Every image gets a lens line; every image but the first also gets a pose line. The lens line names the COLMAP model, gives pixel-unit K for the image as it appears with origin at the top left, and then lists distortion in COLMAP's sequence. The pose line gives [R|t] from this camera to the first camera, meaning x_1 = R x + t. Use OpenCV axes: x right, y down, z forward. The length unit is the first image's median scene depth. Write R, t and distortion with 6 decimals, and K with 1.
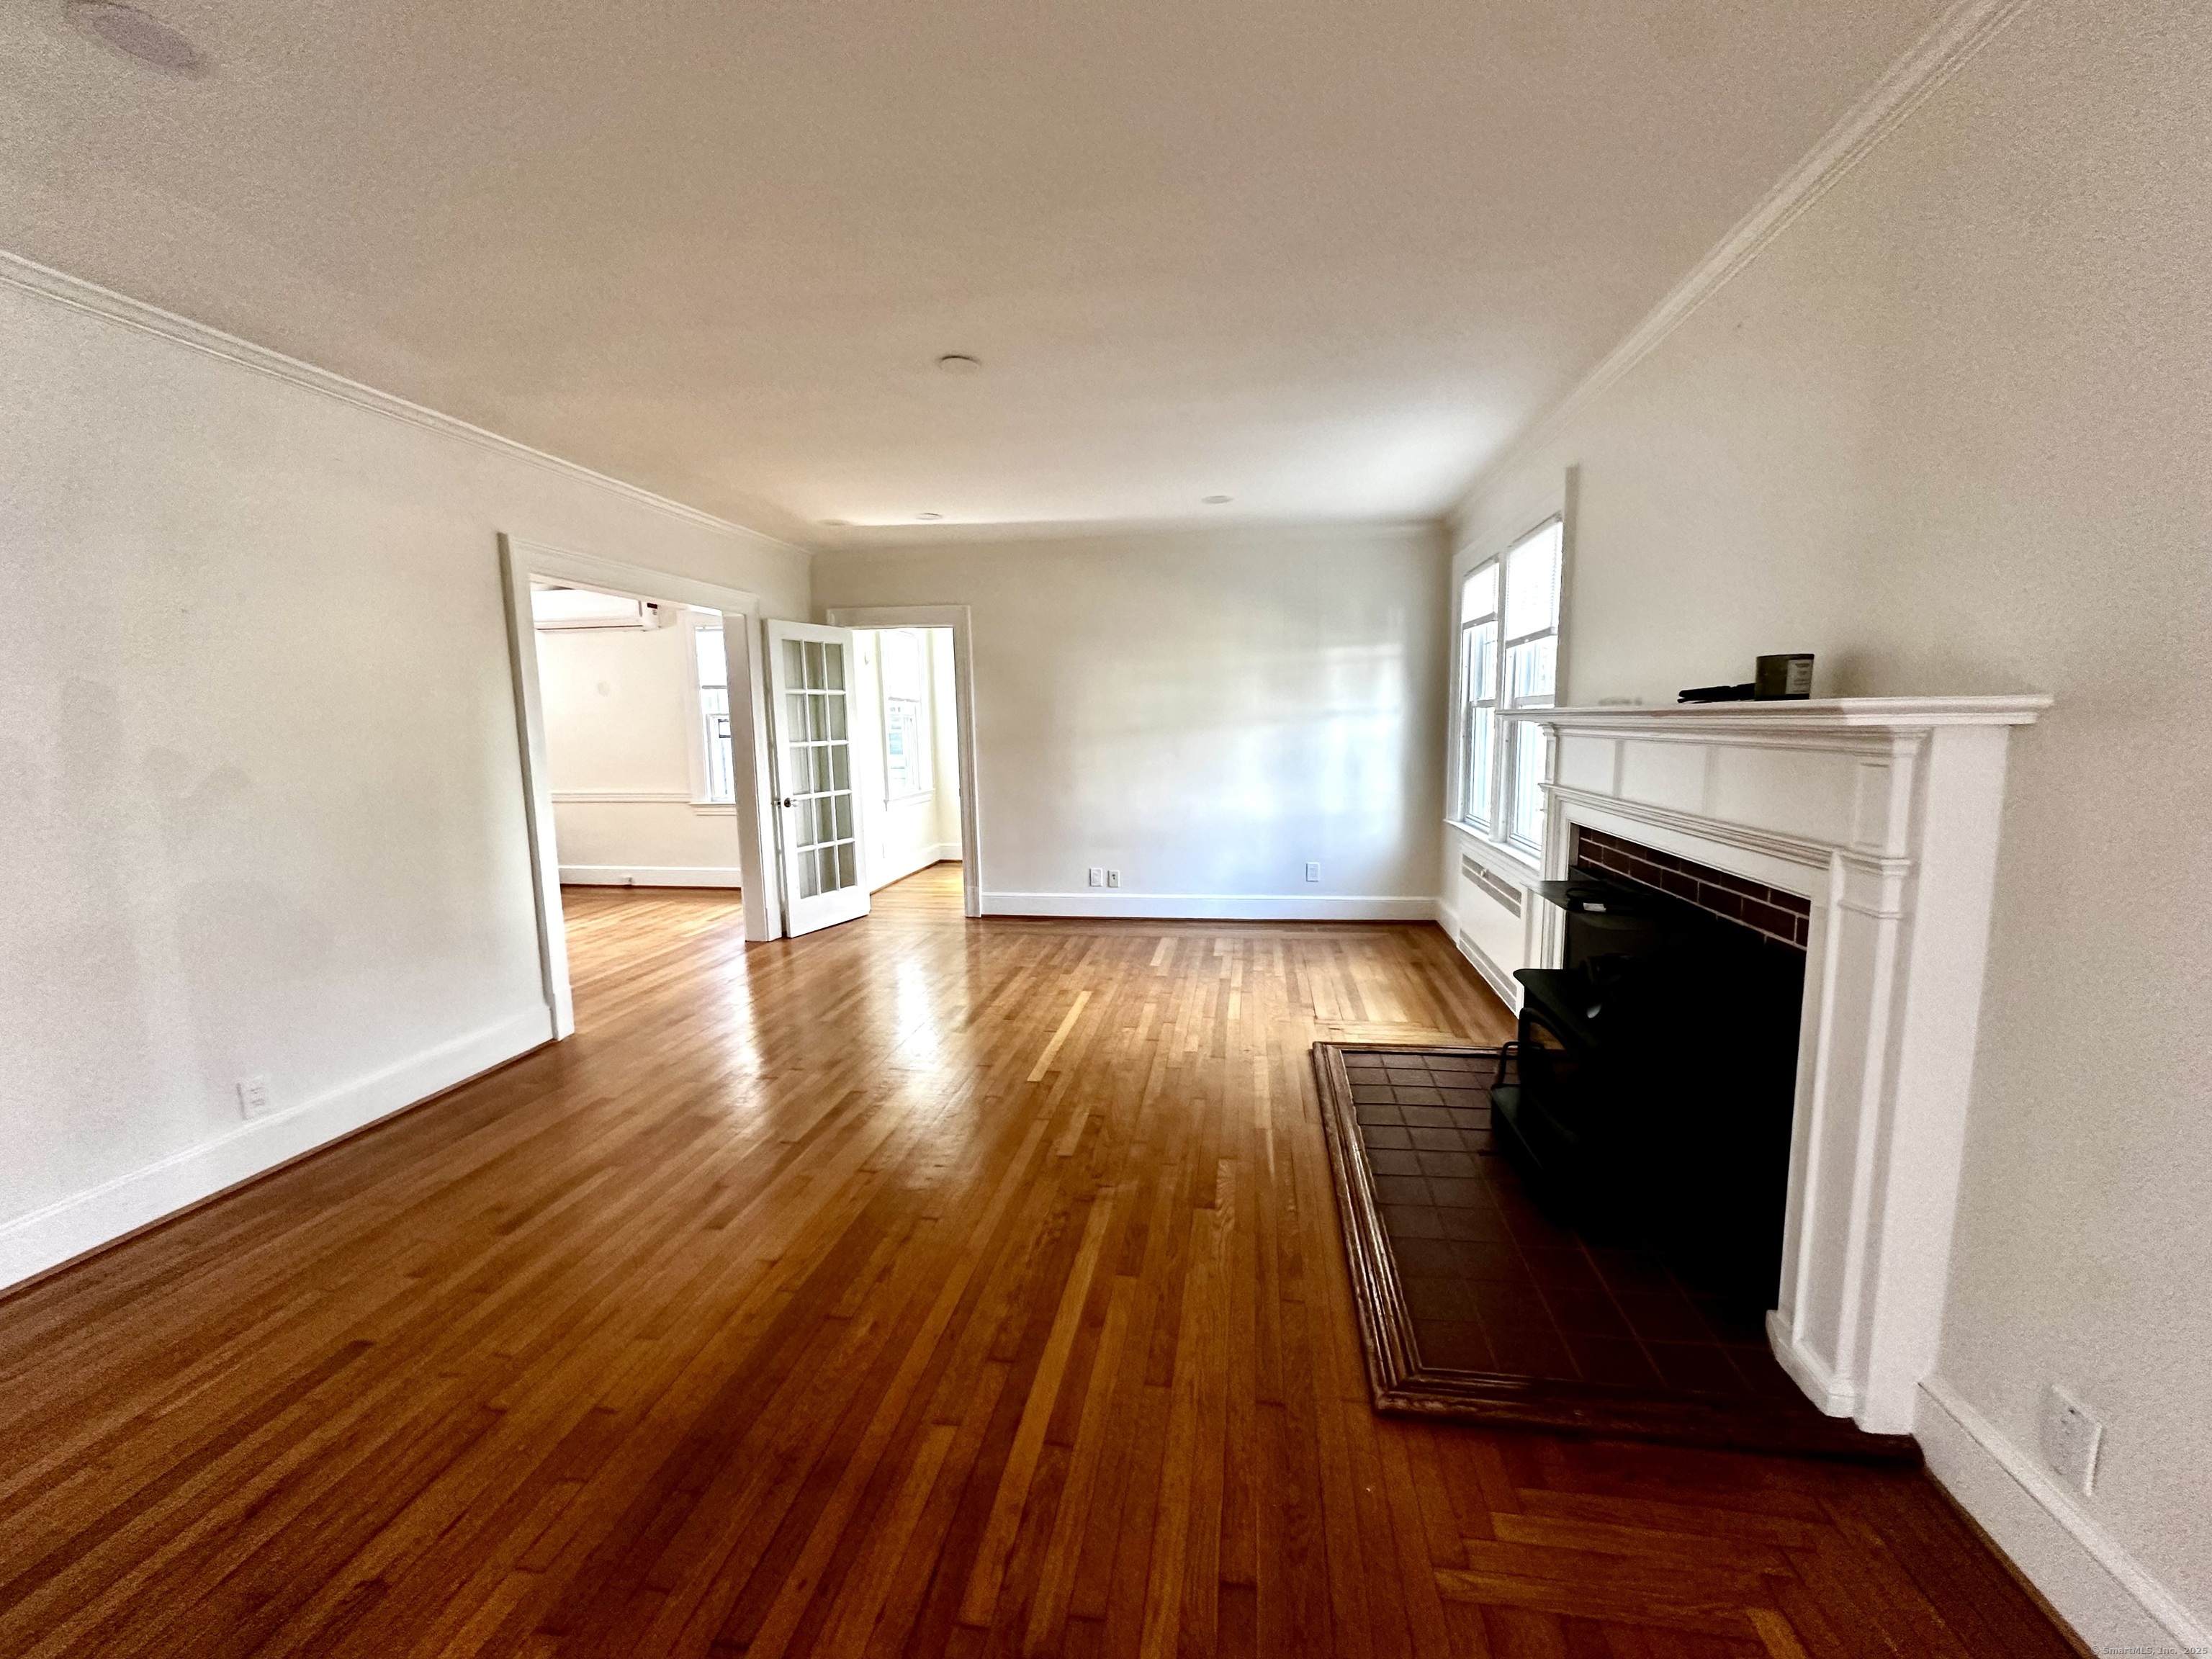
lens RADIAL K [[887.6, 0, 1106.0], [0, 887.6, 829.5], [0, 0, 1]] dist [0.000236, 0.000005]
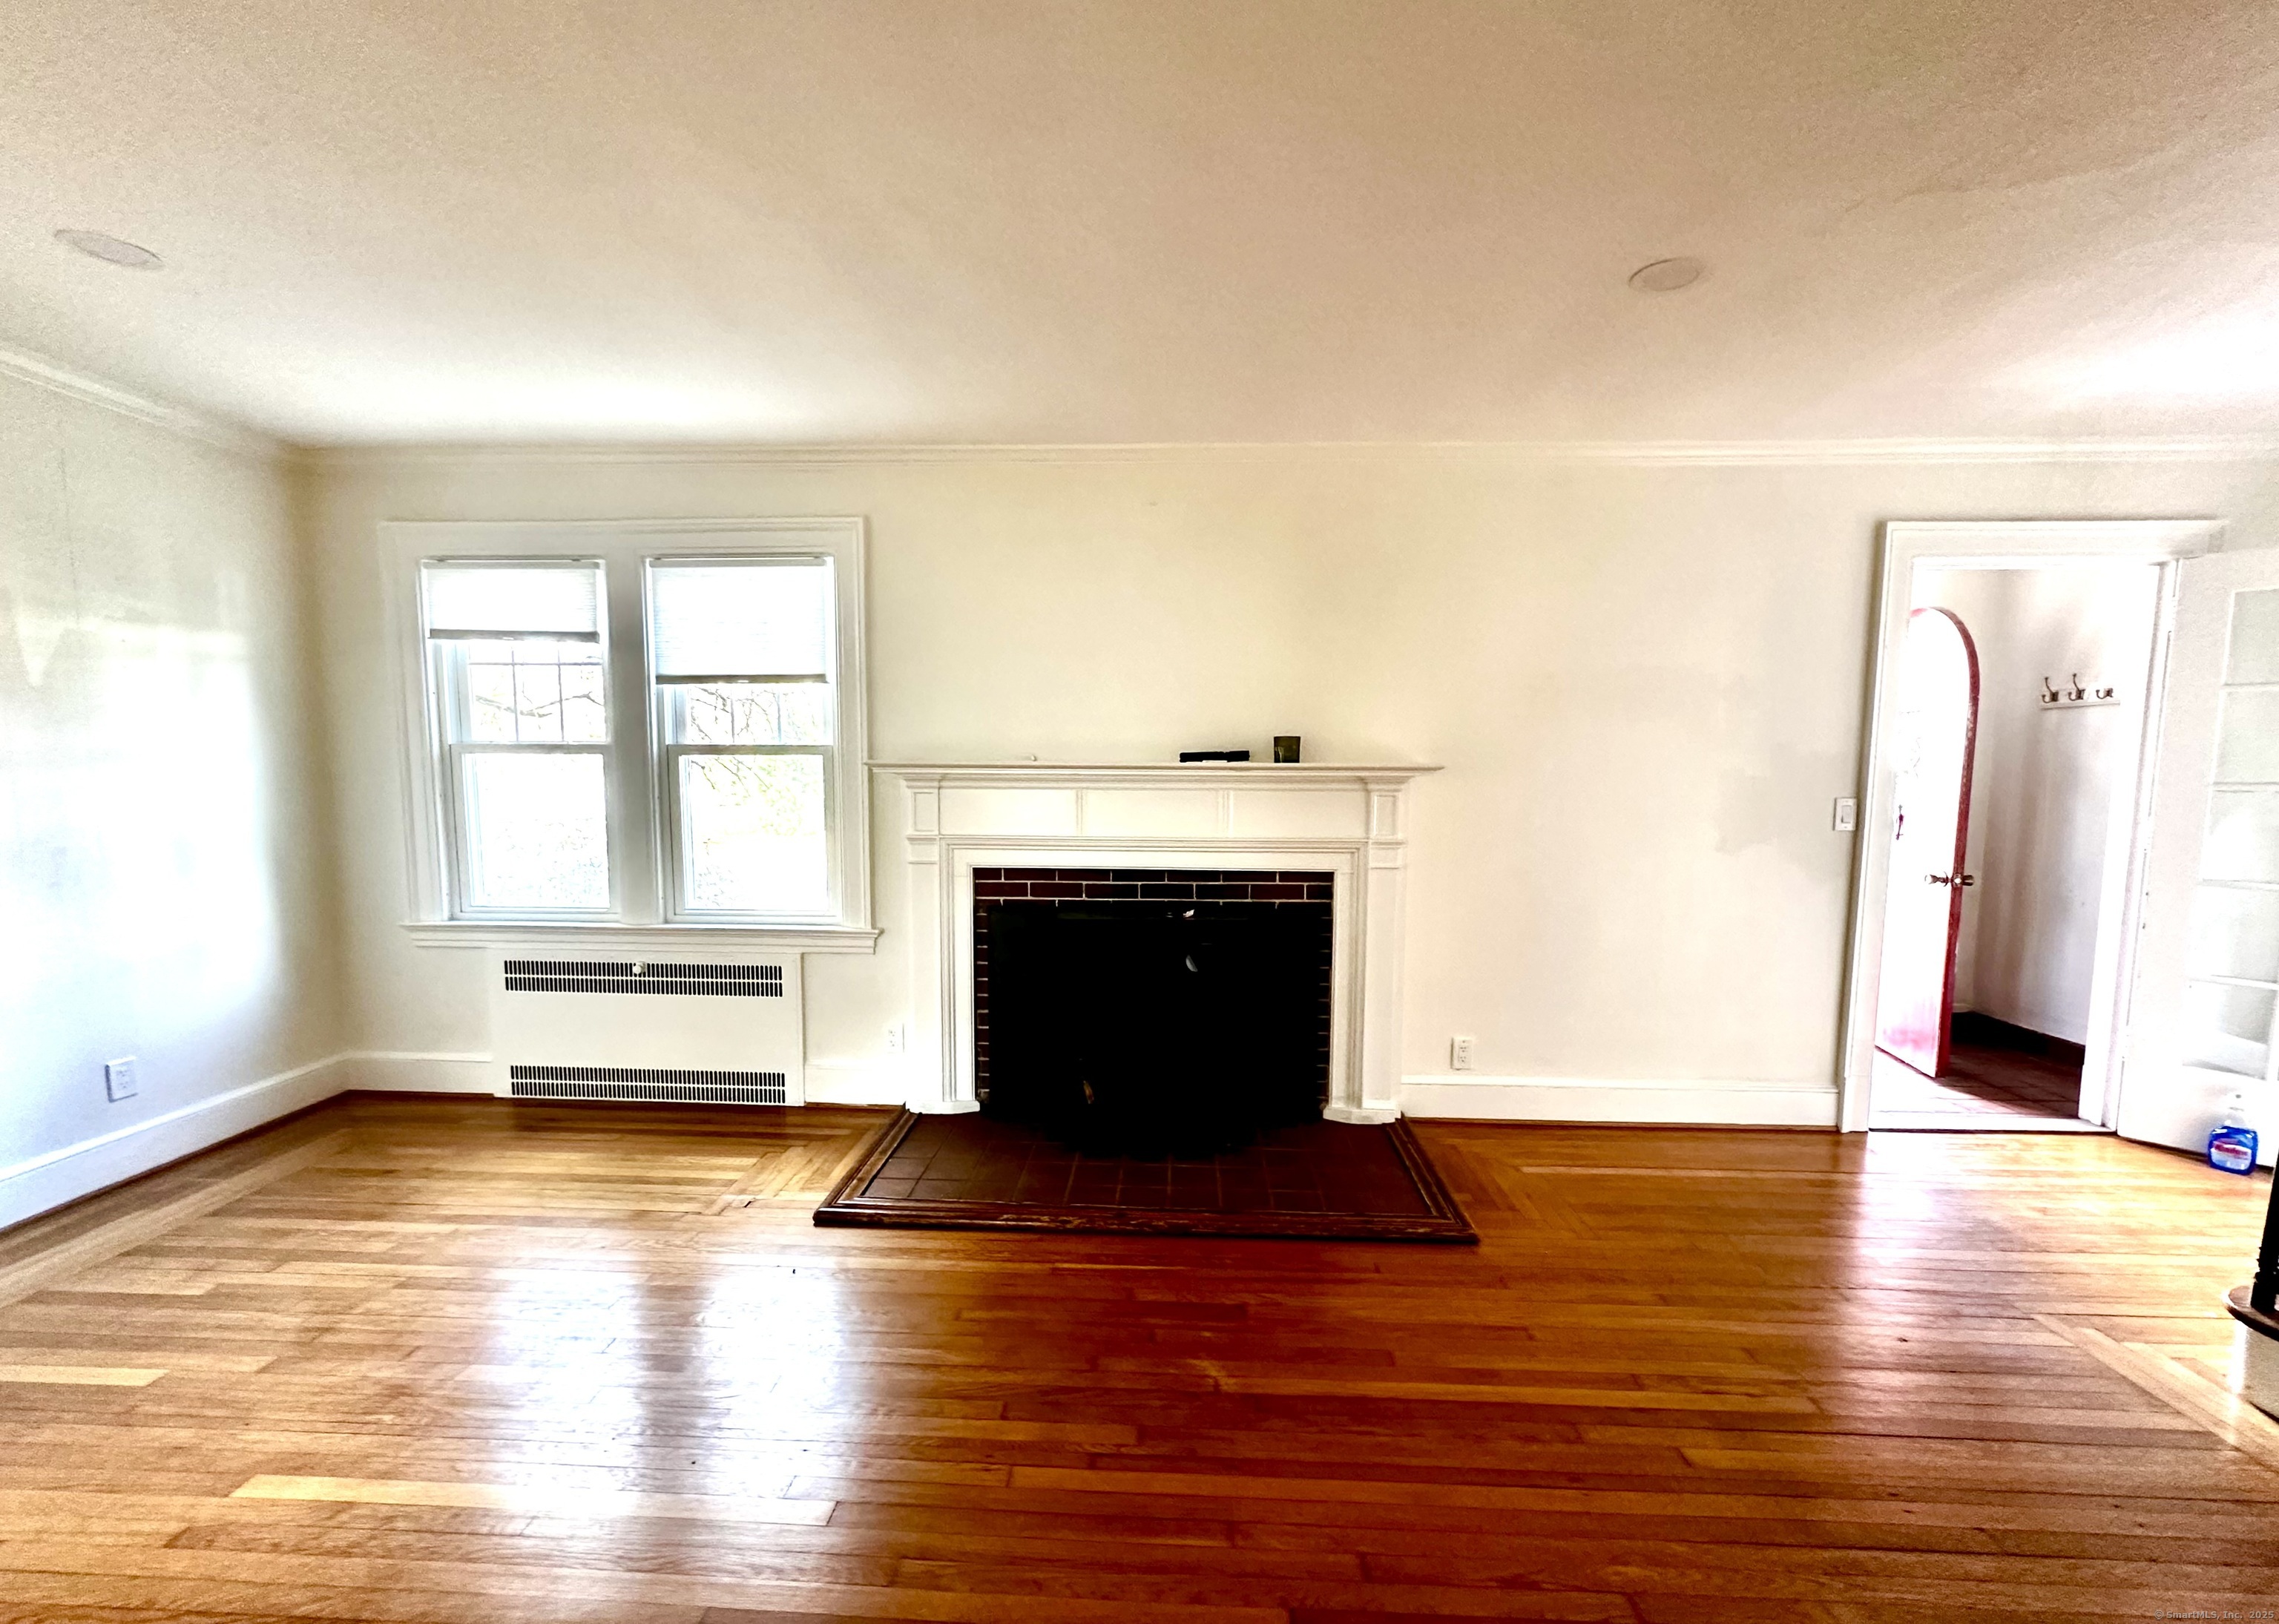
lens RADIAL K [[998.0, 0, 1139.5], [0, 998.0, 812.0], [0, 0, 1]] dist [0.001795, 0.000422]
pose [[-0.114205, -0.044921, 0.992441, -0.463283], [0.113891, 0.991799, 0.057998, -0.081092], [-0.986907, 0.119653, -0.108152, 0.620274]]
